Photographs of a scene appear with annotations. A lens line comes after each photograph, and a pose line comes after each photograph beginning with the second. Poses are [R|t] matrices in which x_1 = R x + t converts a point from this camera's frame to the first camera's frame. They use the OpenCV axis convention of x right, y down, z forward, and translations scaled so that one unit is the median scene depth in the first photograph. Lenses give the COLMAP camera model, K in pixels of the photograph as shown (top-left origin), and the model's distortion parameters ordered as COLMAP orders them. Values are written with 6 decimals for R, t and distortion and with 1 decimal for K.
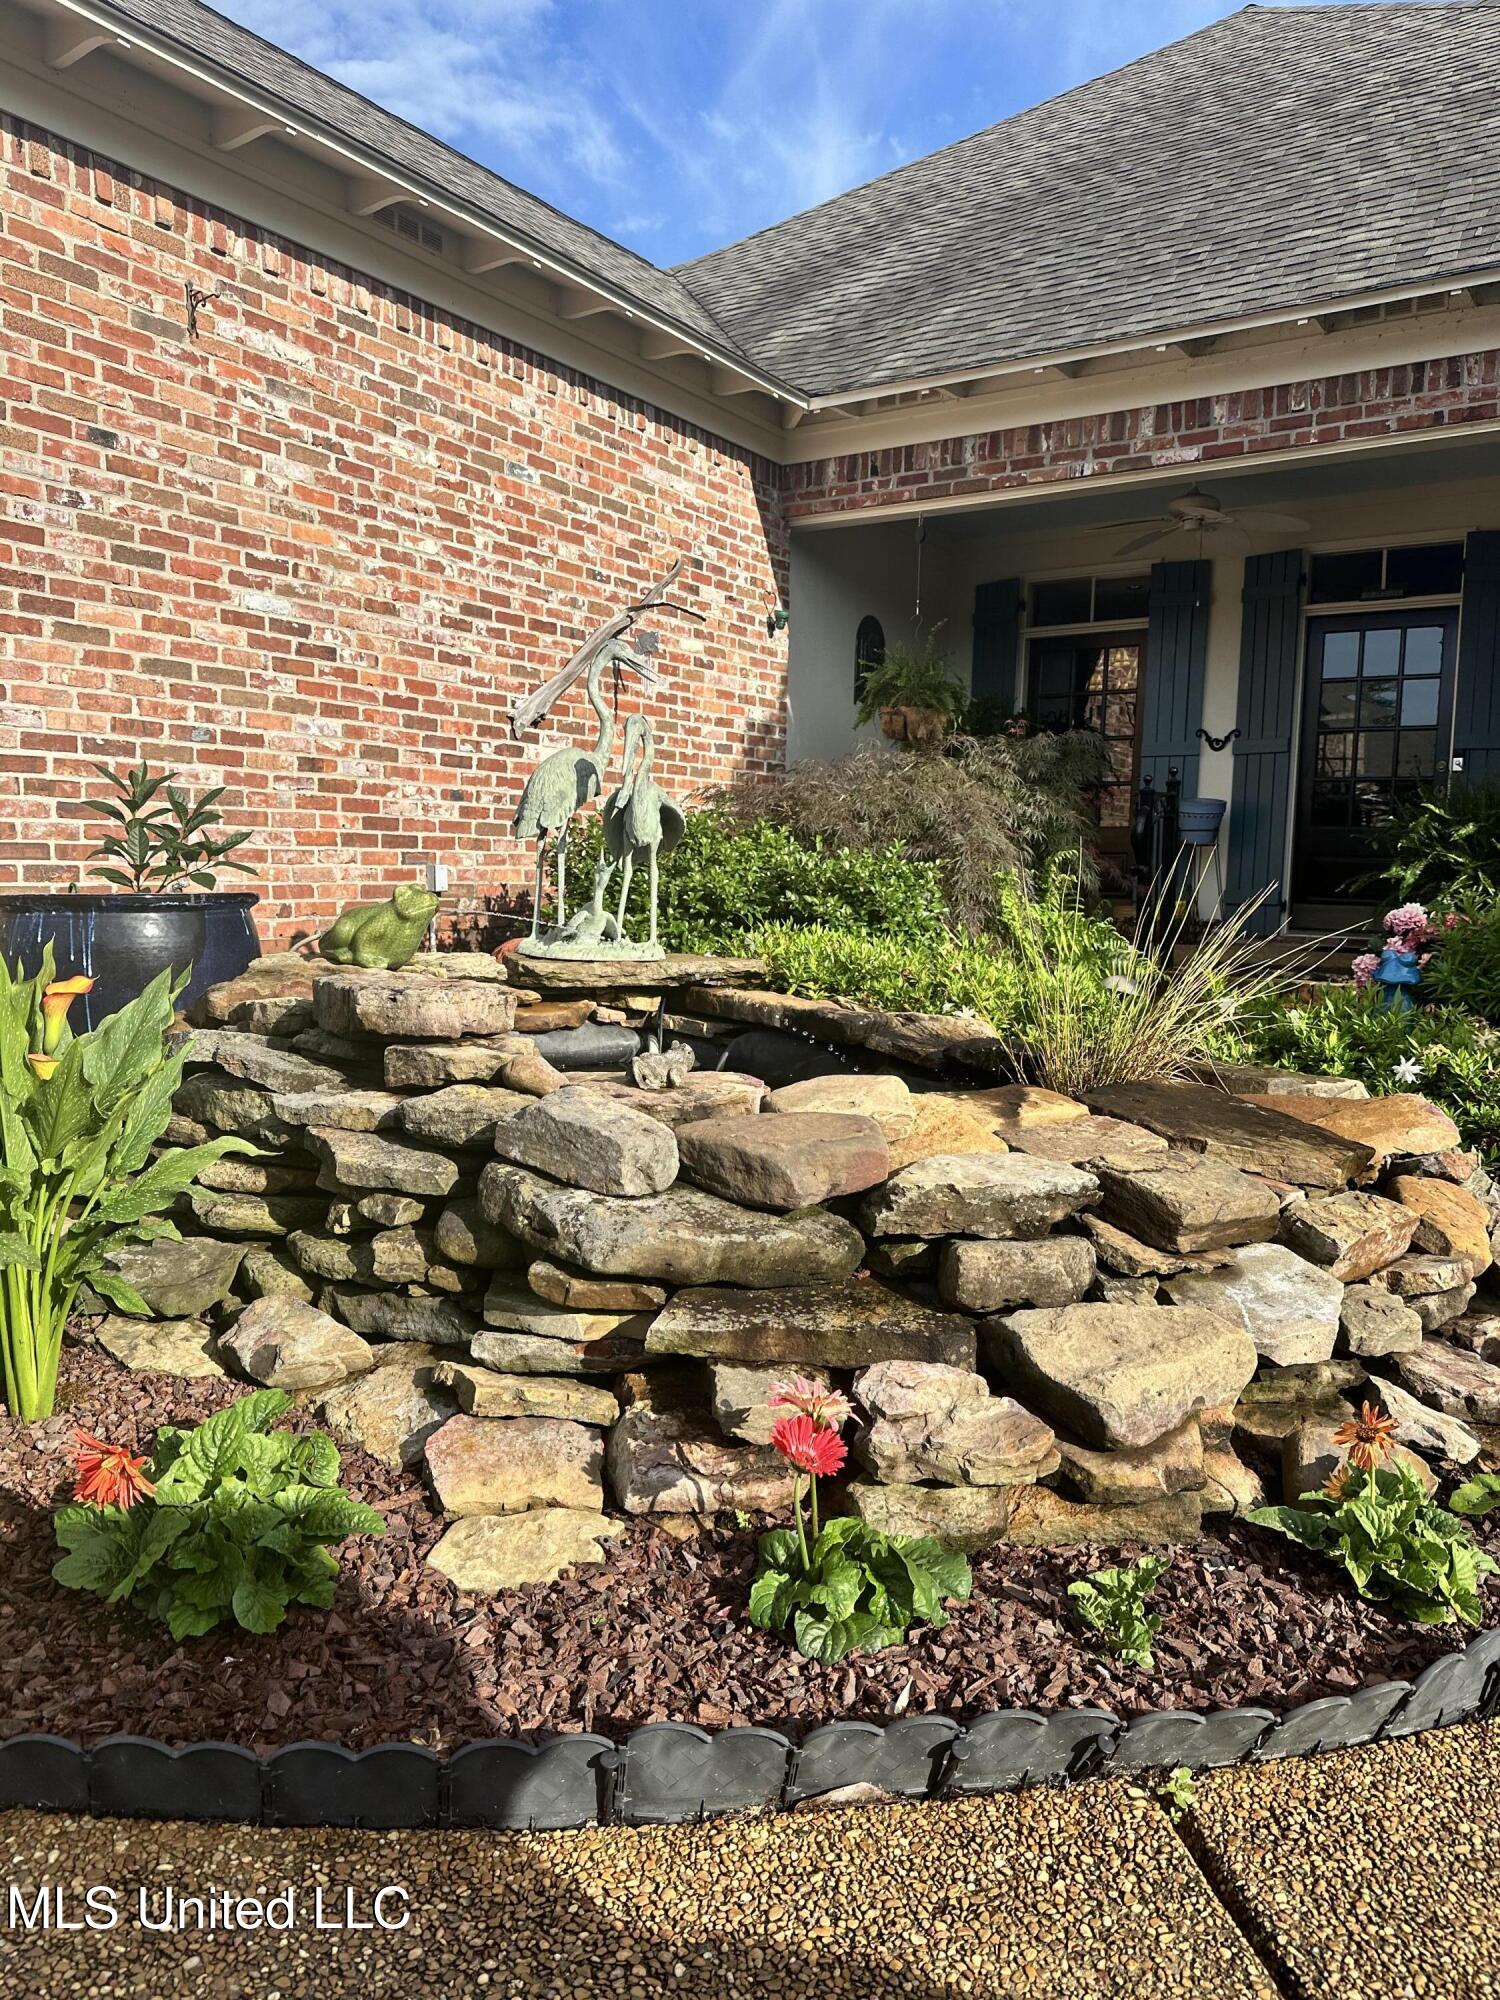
lens RADIAL K [[1373.7, 0, 750.0], [0, 1373.7, 1000.0], [0, 0, 1]] dist [0.090281, -0.131476]
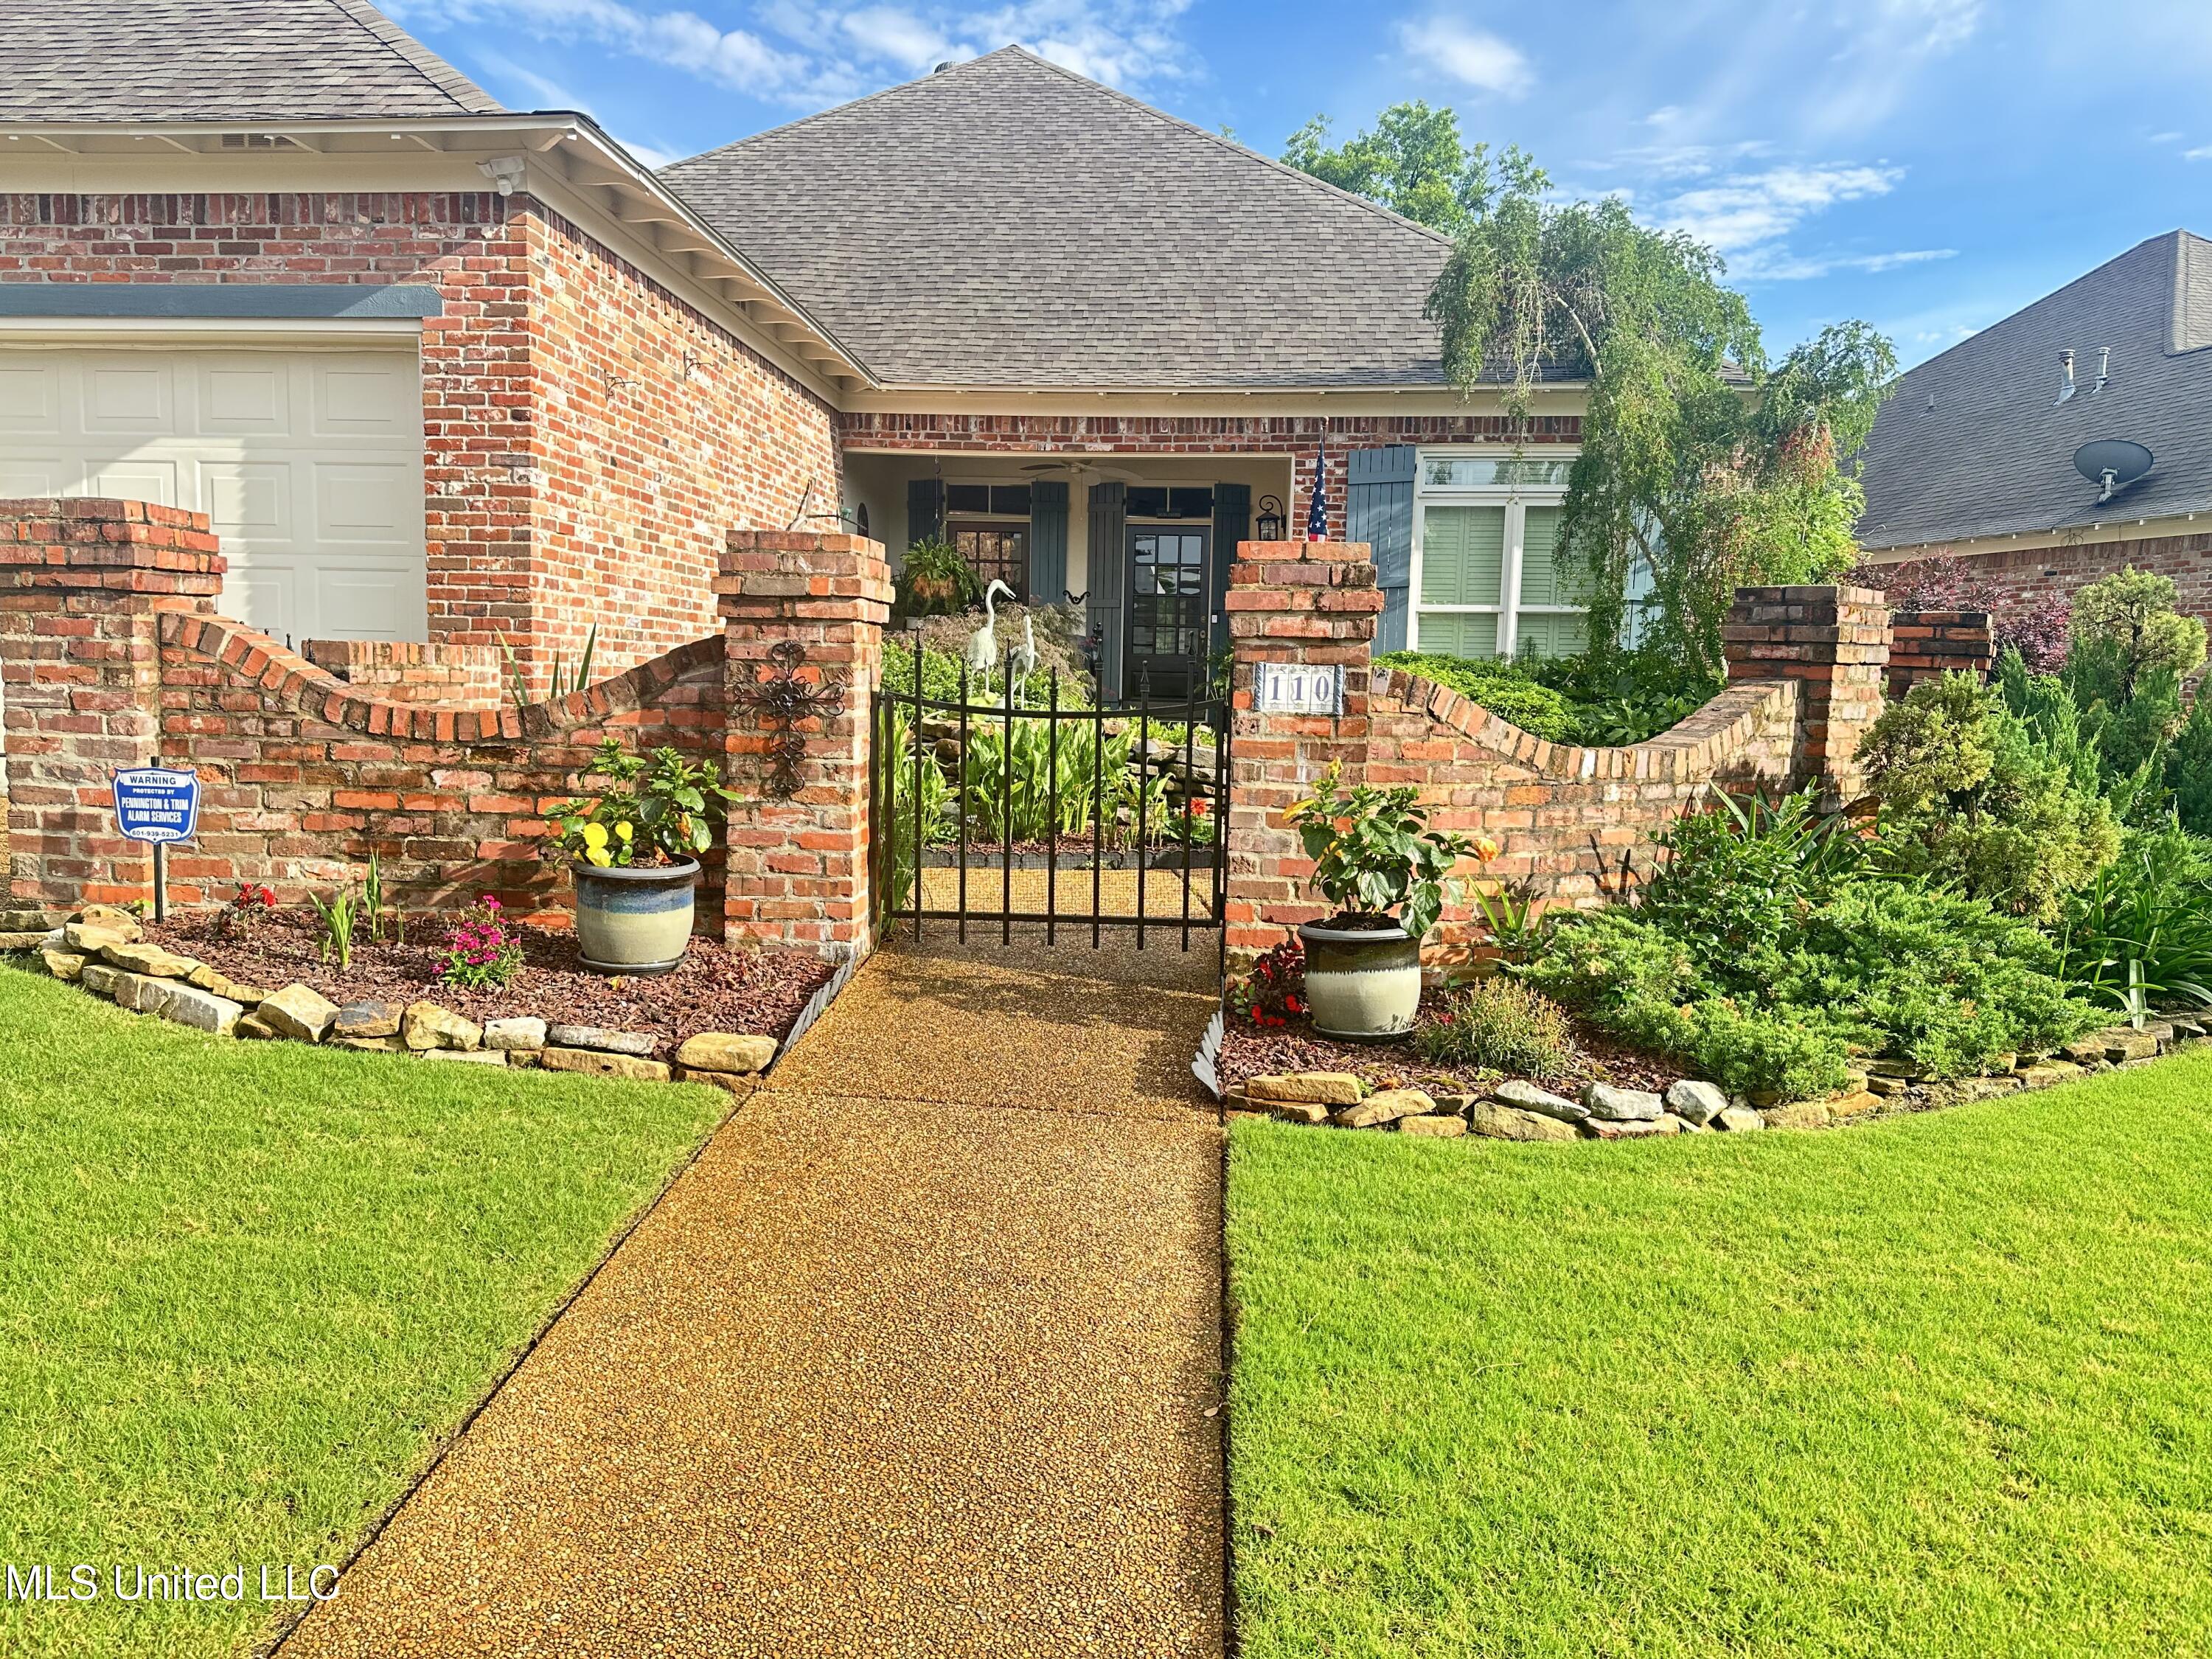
lens RADIAL K [[1519.3, 0, 1106.0], [0, 1519.3, 829.5], [0, 0, 1]] dist [0.090281, -0.131476]
pose [[0.869323, -0.051296, 0.491574, -0.648274], [0.049029, 0.998644, 0.017504, 0.060444], [-0.491806, 0.008885, 0.870660, -0.673288]]
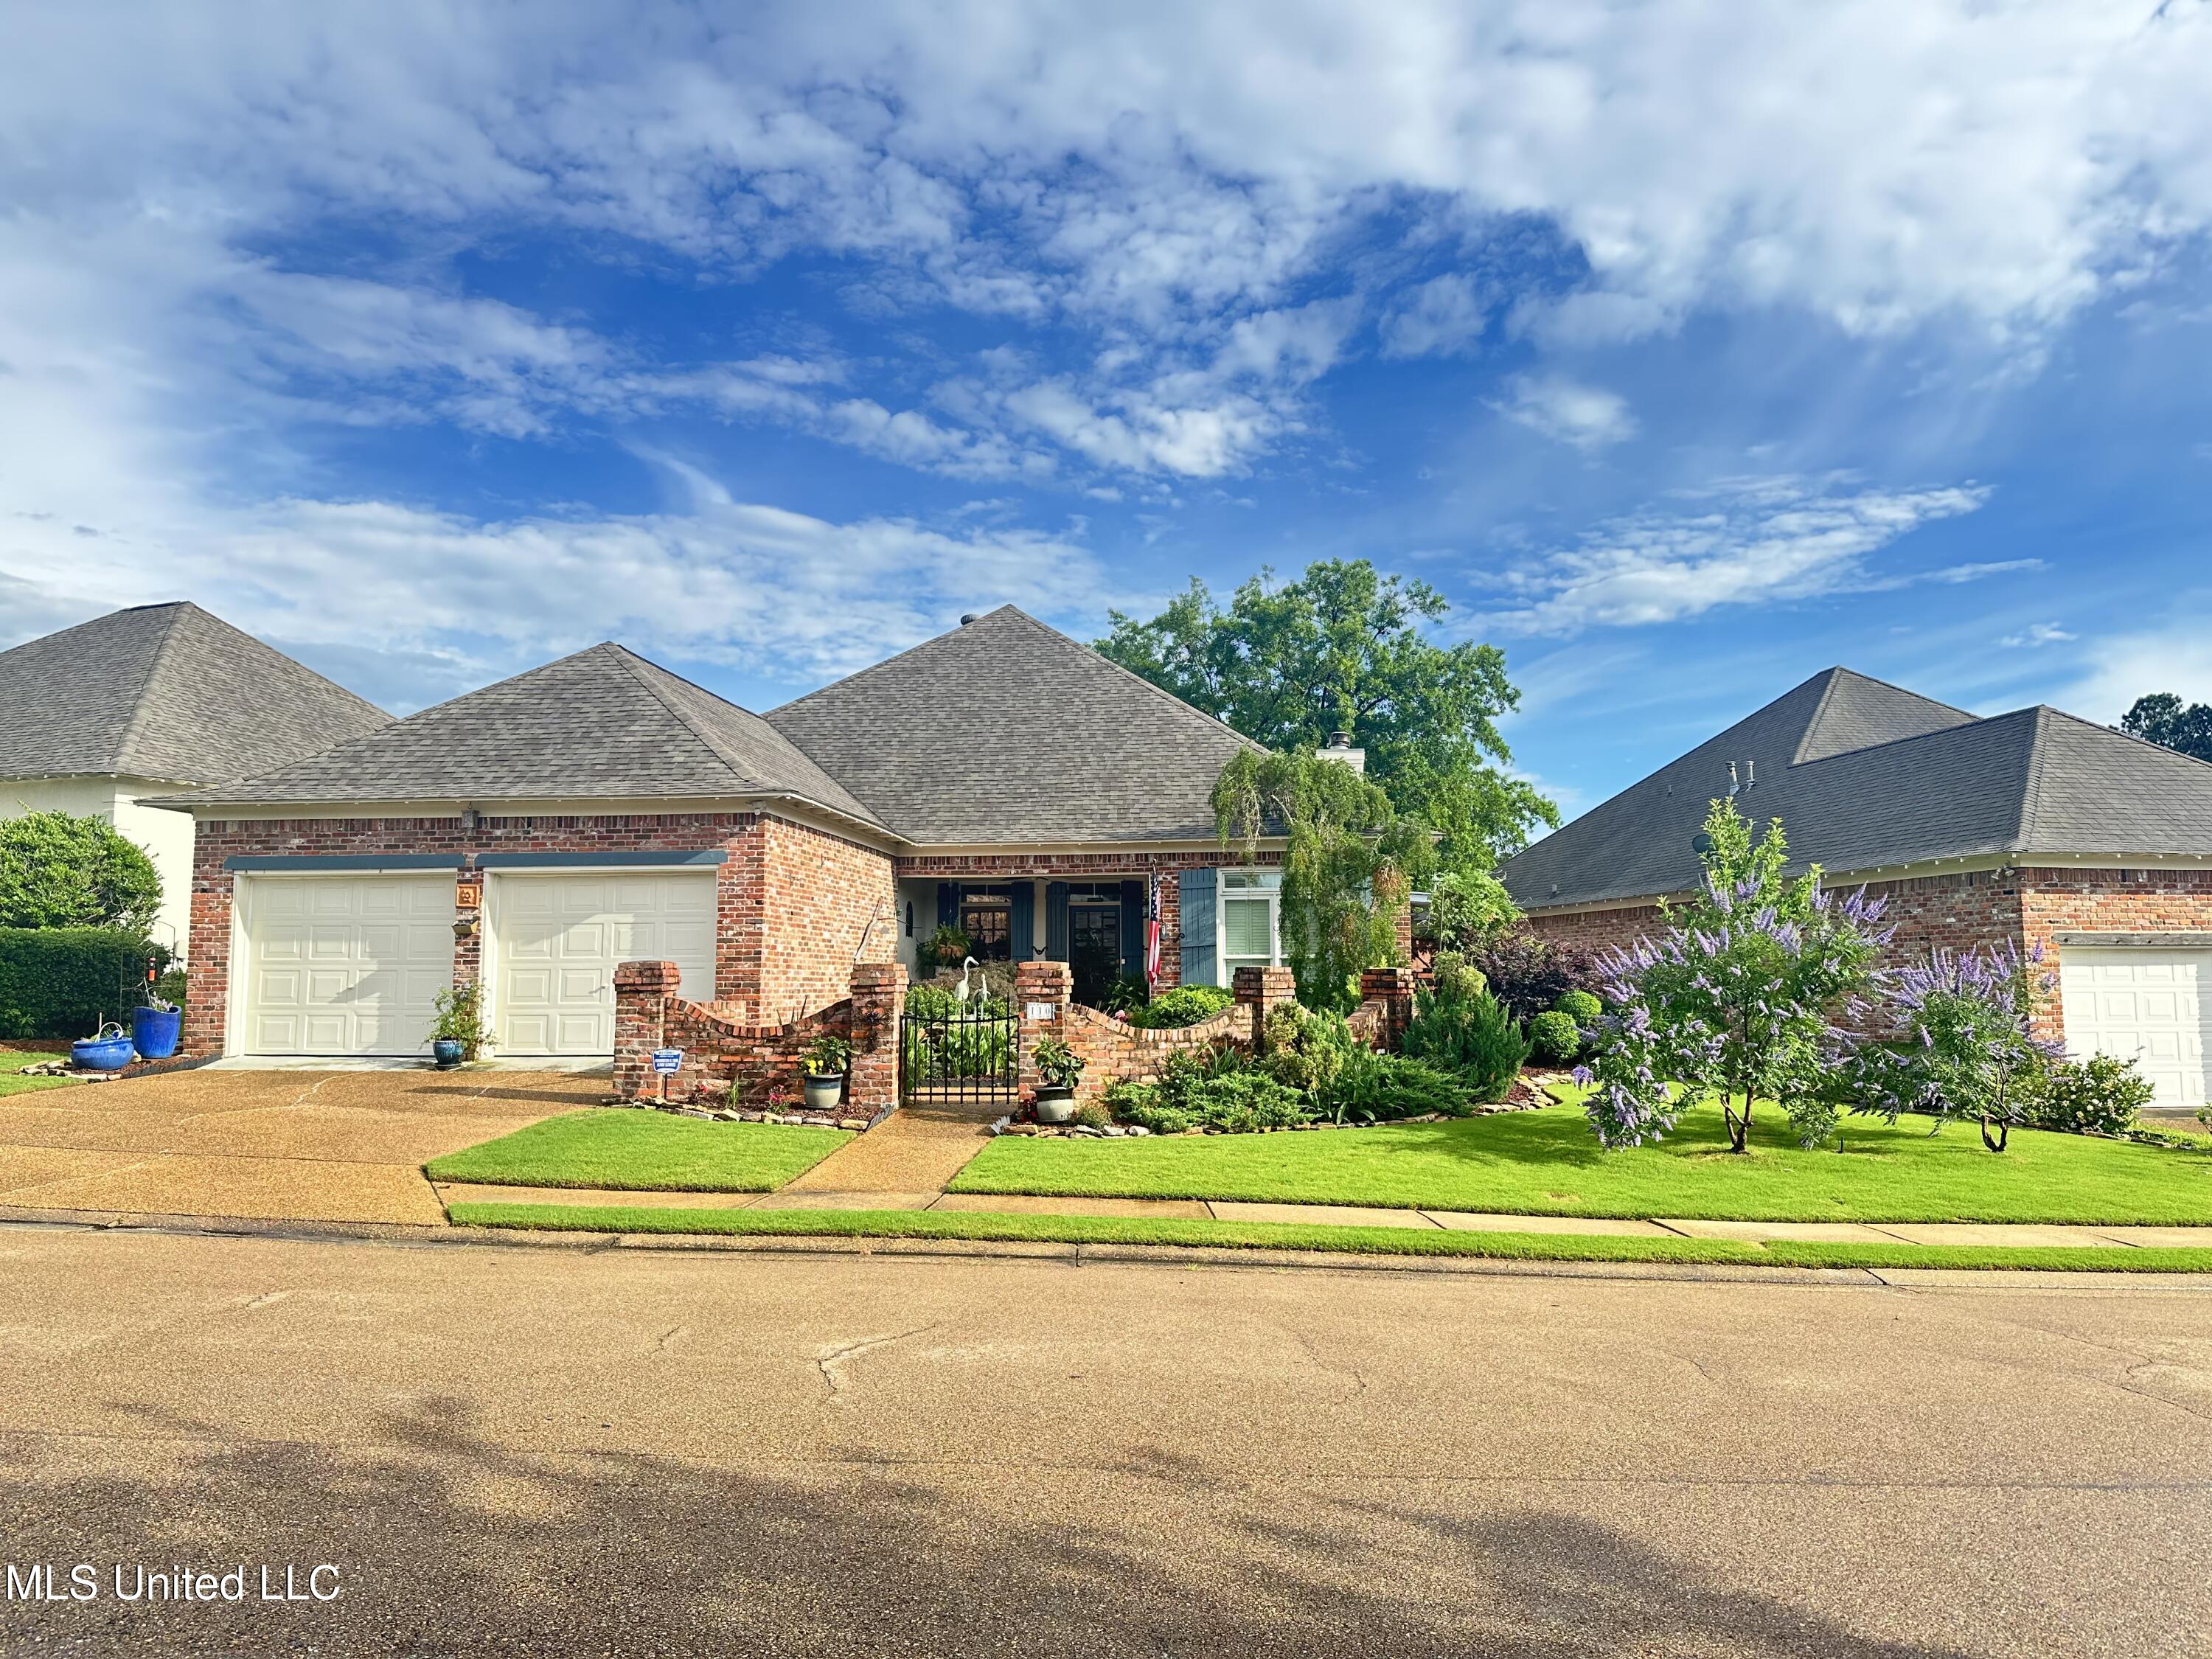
lens RADIAL K [[1523.2, 0, 1106.0], [0, 1523.2, 829.5], [0, 0, 1]] dist [0.182033, -0.106311]
pose [[0.888761, 0.023865, 0.457750, -1.119856], [0.069506, 0.980079, -0.186048, 0.166185], [-0.453071, 0.197168, 0.869397, -2.041075]]
